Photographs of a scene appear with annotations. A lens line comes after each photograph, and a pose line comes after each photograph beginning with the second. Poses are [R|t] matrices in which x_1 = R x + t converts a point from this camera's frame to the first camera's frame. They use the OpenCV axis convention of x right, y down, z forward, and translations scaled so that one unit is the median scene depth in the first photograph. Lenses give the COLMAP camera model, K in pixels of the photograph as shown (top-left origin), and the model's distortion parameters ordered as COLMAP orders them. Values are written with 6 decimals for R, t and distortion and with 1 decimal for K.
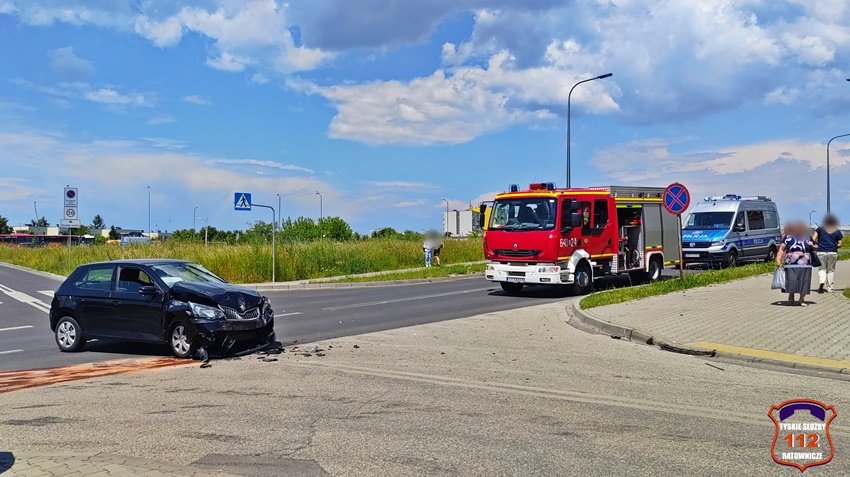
lens RADIAL K [[580.5, 0, 425.0], [0, 580.5, 238.5], [0, 0, 1]] dist [0.001378, 0.000816]
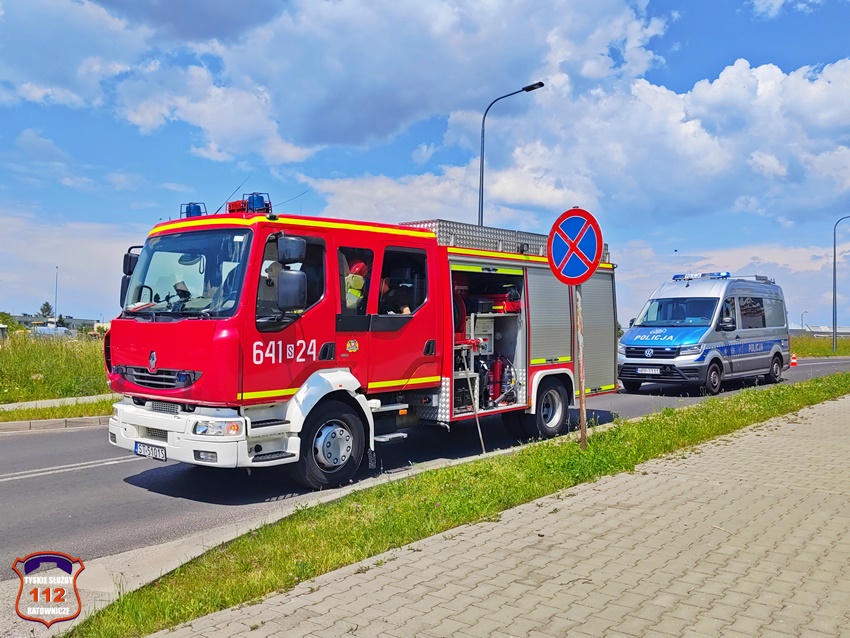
lens RADIAL K [[813.5, 0, 425.0], [0, 813.5, 319.0], [0, 0, 1]] dist [0.057954, -0.004655]
pose [[0.990046, 0.017718, 0.139622, 0.211625], [-0.014911, 0.999666, -0.021125, -0.003386], [-0.139949, 0.018833, 0.989980, 0.378508]]
